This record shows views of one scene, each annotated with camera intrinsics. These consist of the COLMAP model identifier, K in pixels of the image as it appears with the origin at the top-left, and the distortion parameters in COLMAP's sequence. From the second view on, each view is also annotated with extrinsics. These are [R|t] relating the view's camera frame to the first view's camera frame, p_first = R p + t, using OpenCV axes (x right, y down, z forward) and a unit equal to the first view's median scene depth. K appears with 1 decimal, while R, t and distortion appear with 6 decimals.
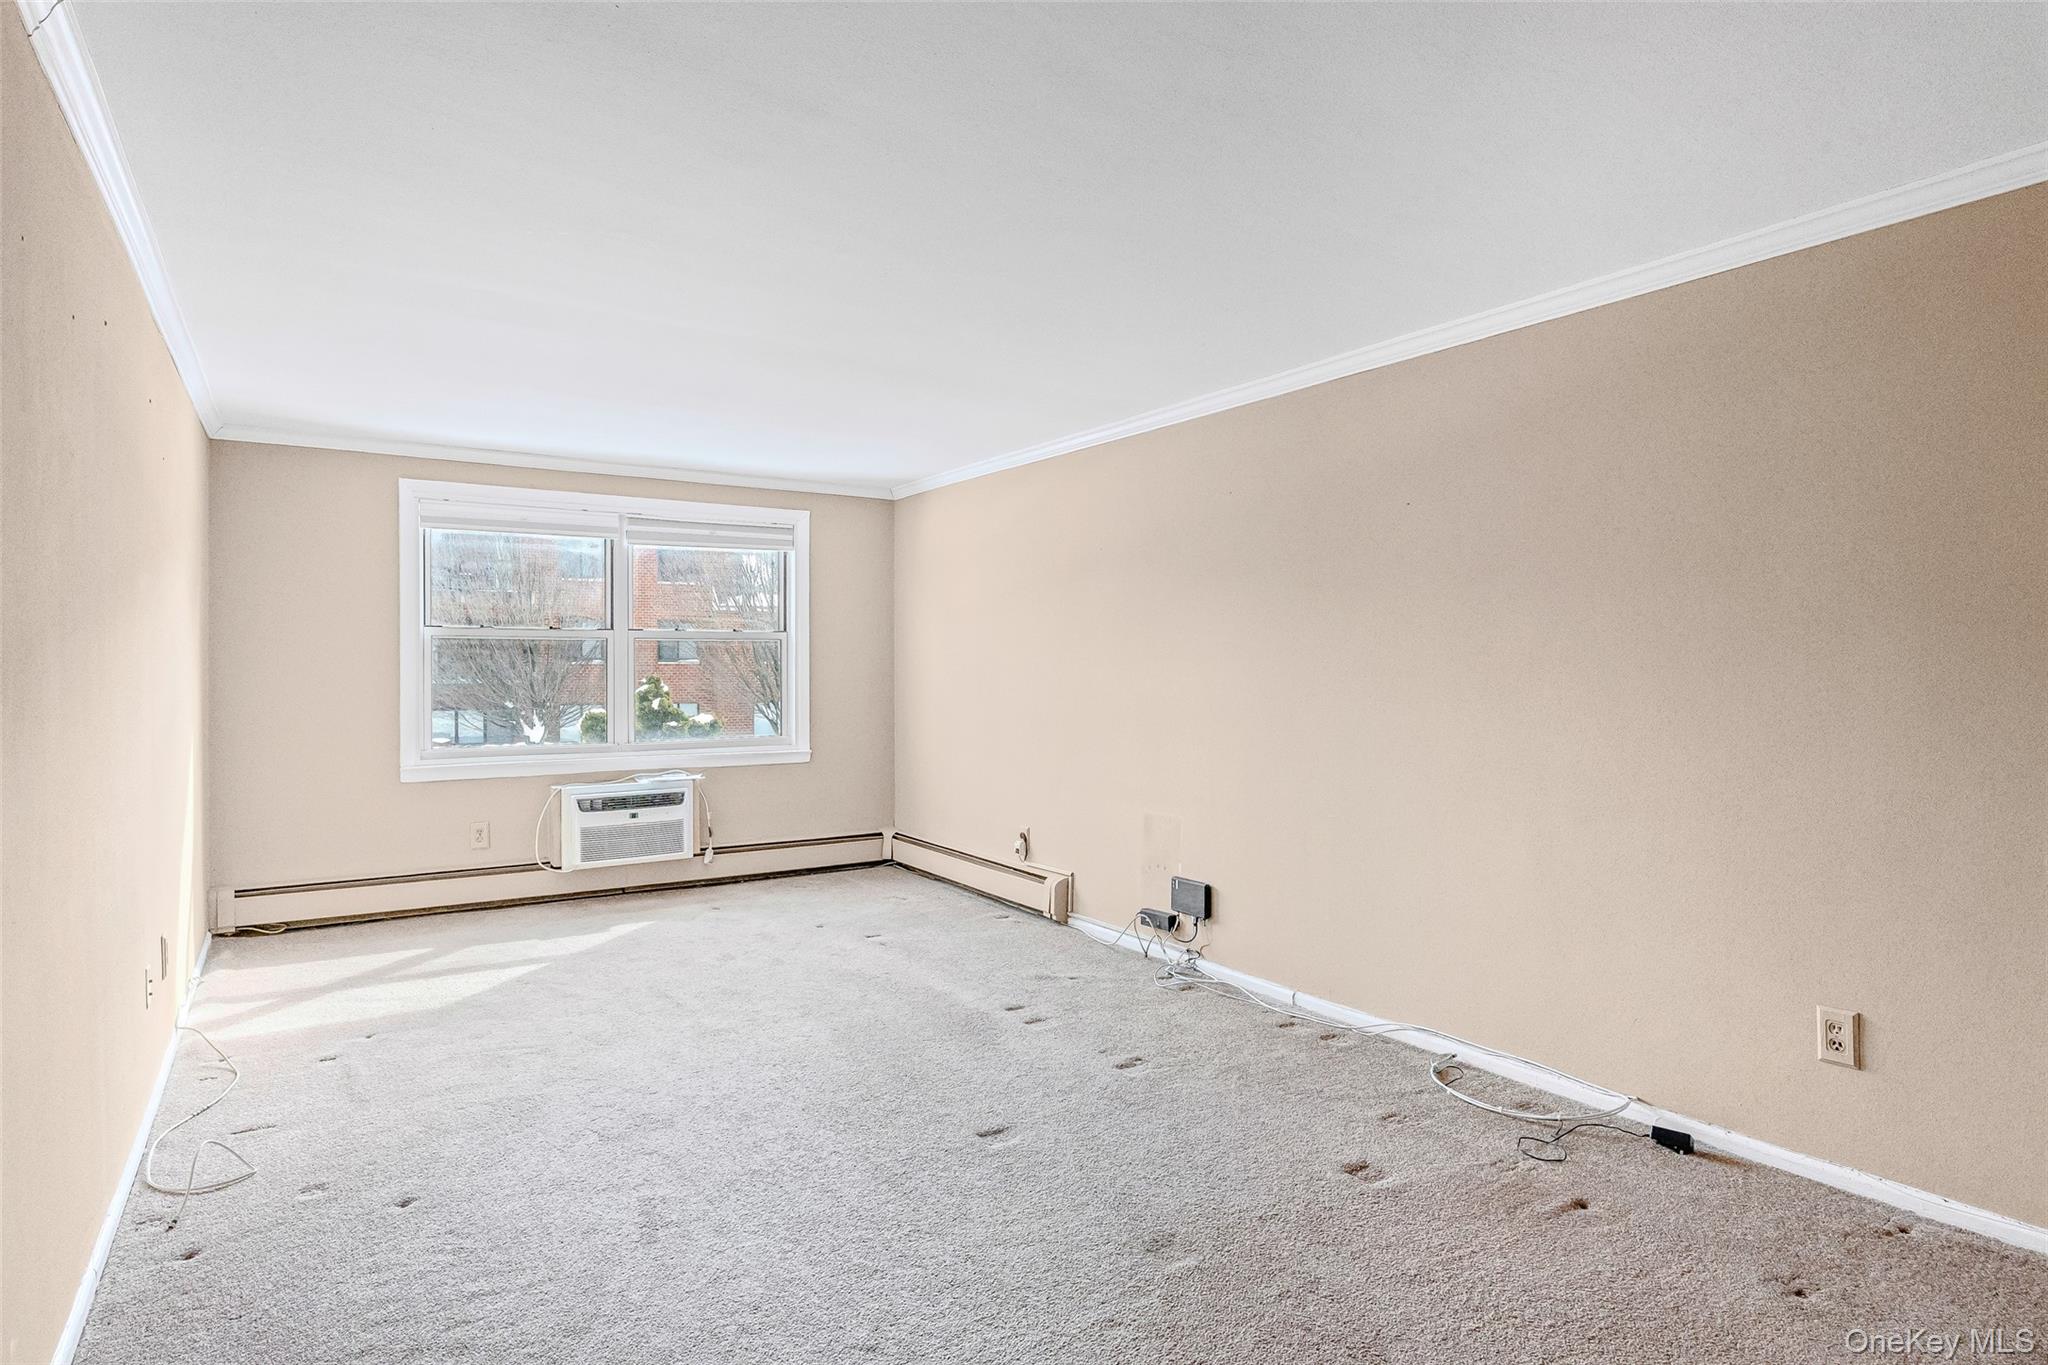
lens RADIAL K [[1104.3, 0, 1052.7], [0, 1104.3, 678.6], [0, 0, 1]] dist [-0.001092, 0.001632]
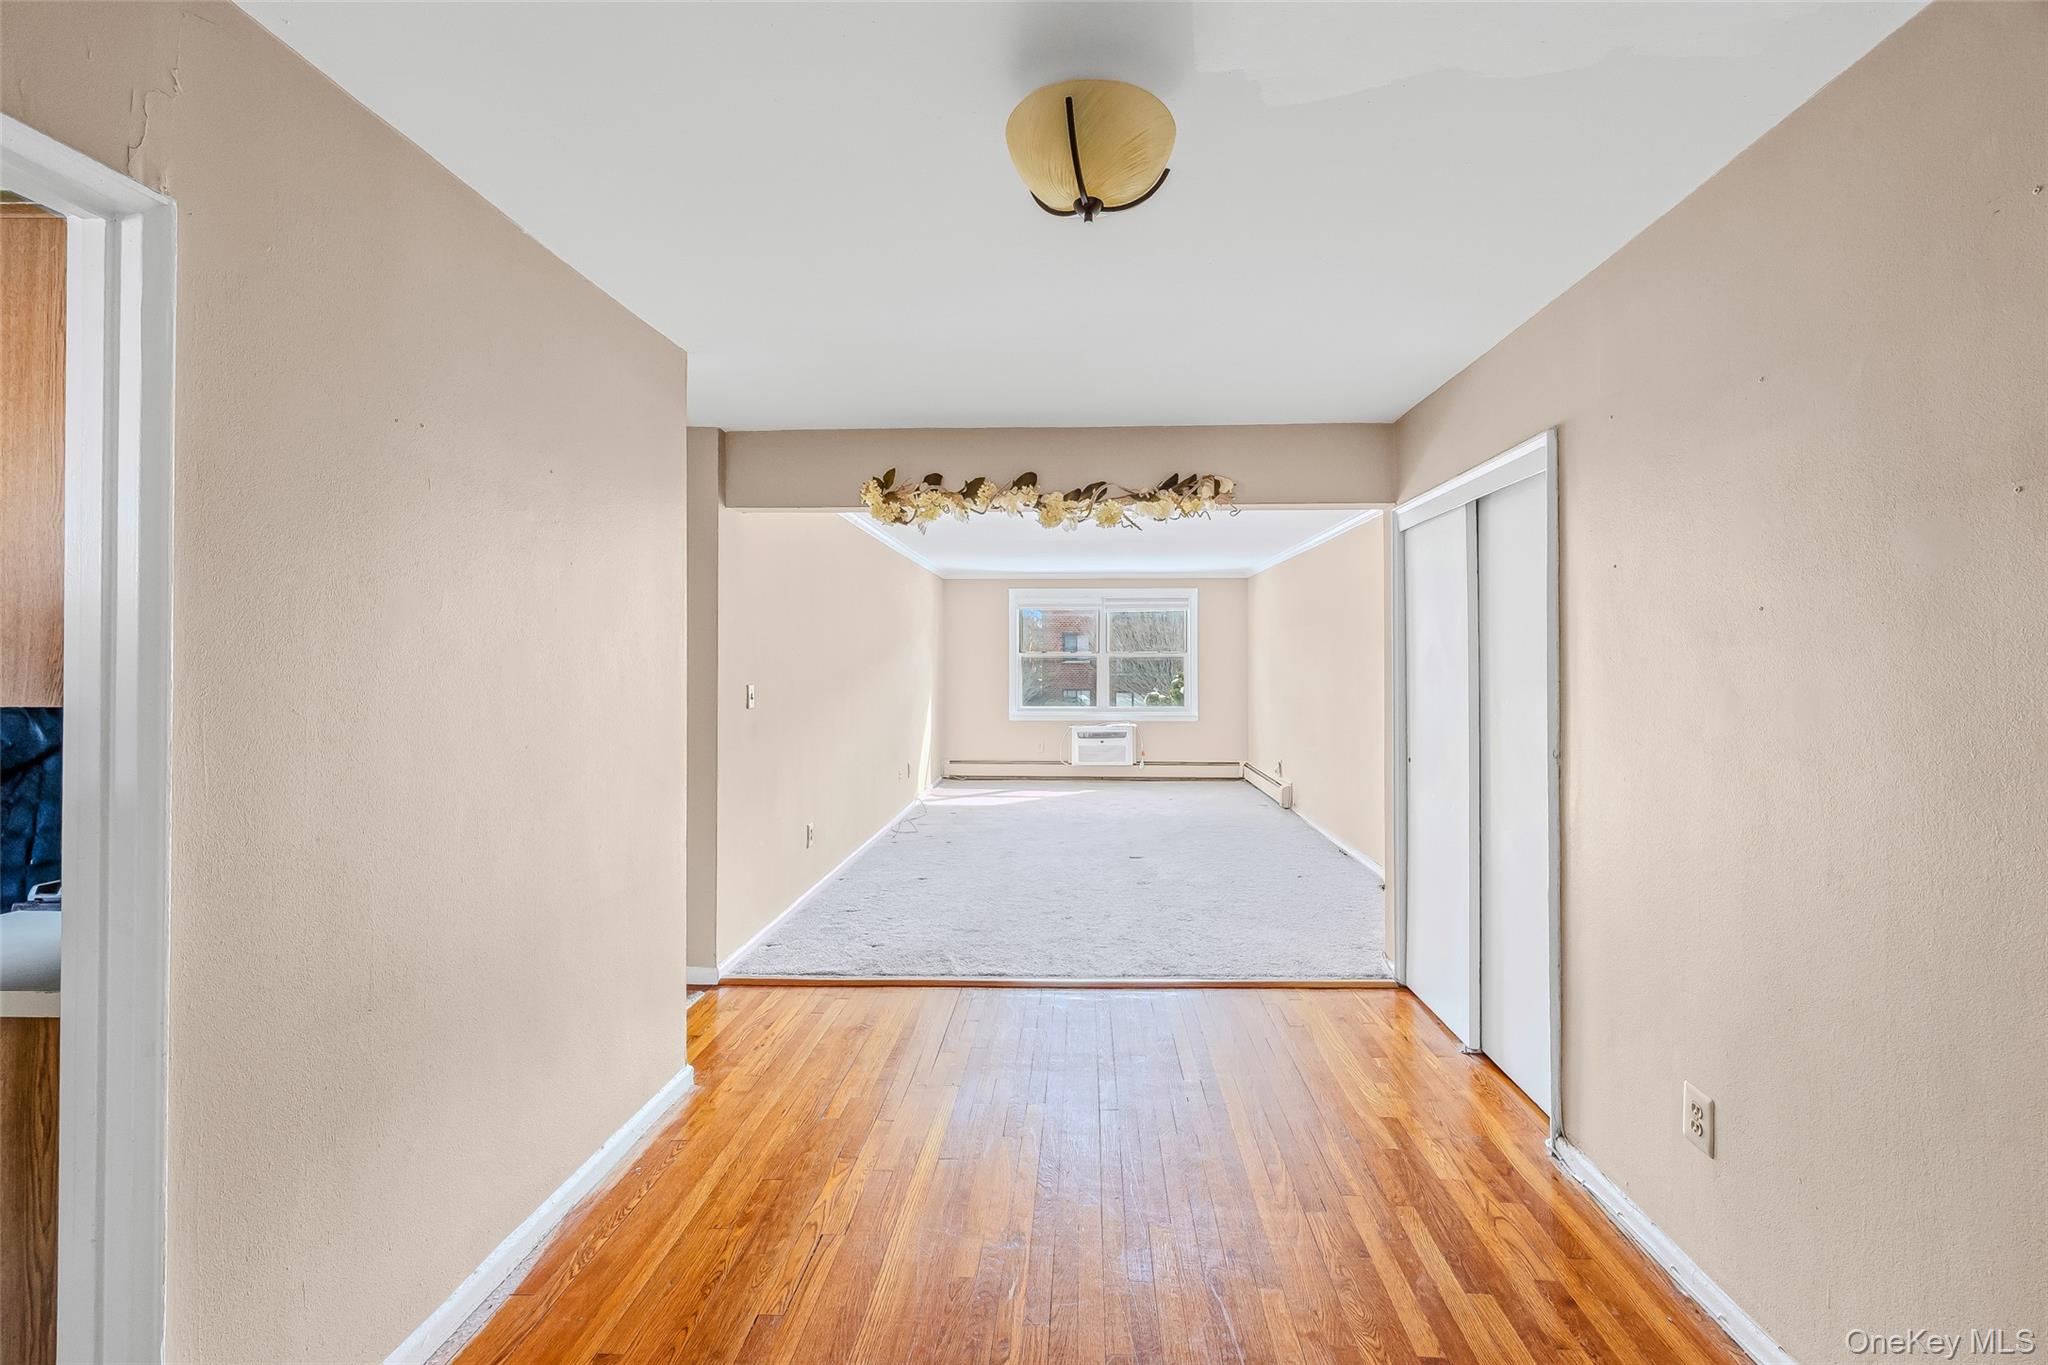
lens RADIAL K [[853.7, 0, 1076.6], [0, 853.7, 658.6], [0, 0, 1]] dist [0.007481, 0.002710]
pose [[0.827935, -0.004043, -0.560809, 0.510879], [-0.006599, 0.999835, -0.016949, -0.006314], [0.560785, 0.017734, 0.827772, -0.387343]]
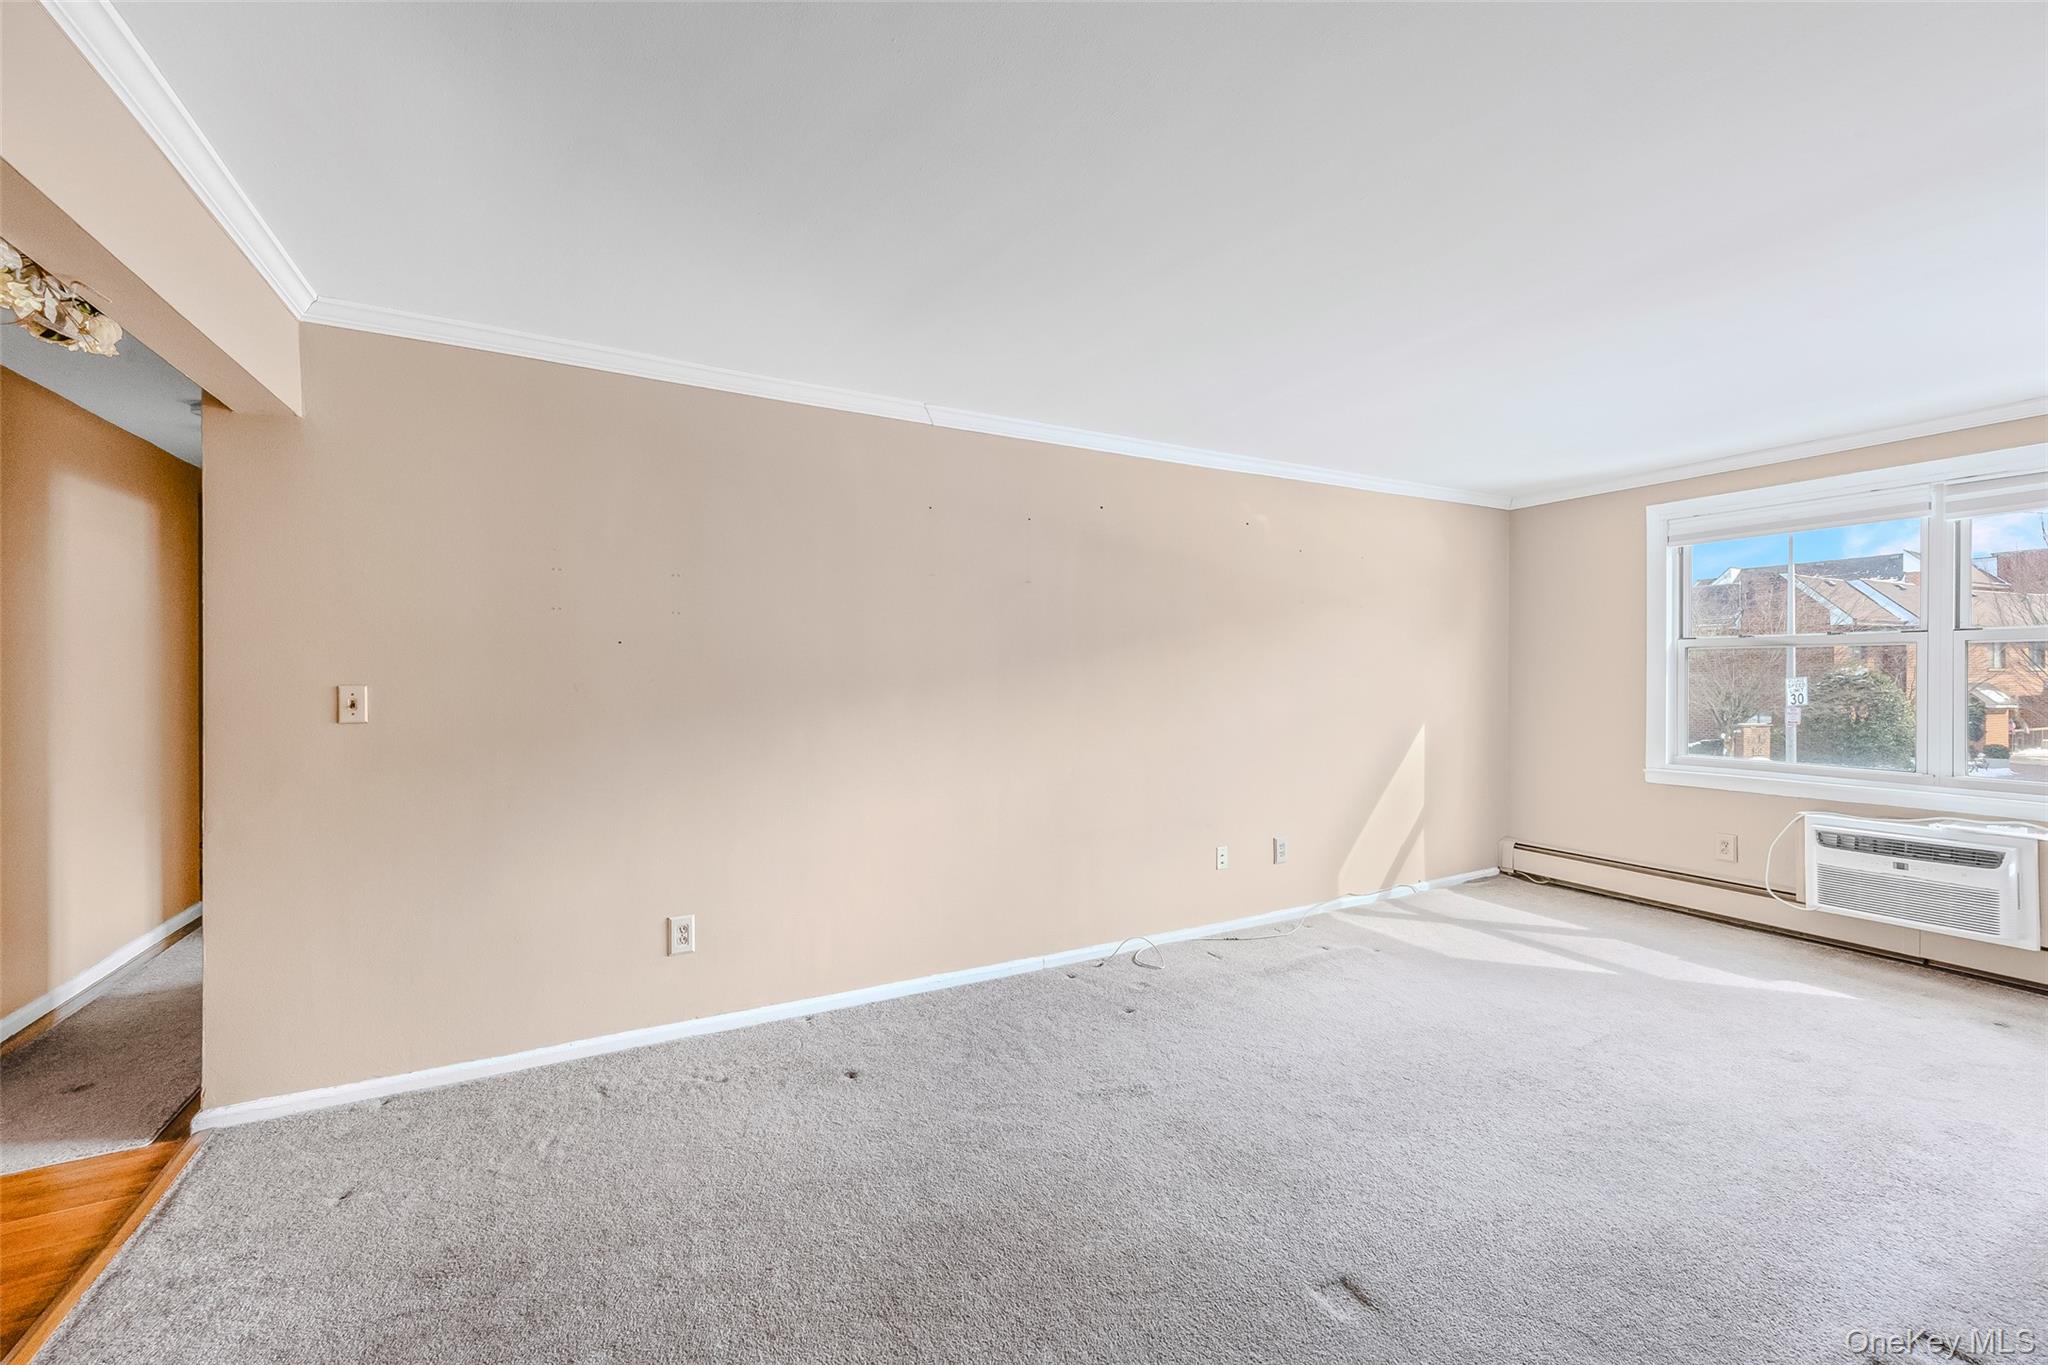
lens RADIAL K [[853.7, 0, 1029.1], [0, 853.7, 674.3], [0, 0, 1]] dist [0.007481, 0.002710]
pose [[-0.098425, 0.005314, -0.995130, 0.309931], [-0.013377, 0.999888, 0.006663, -0.009832], [0.995055, 0.013967, -0.098343, 0.455858]]
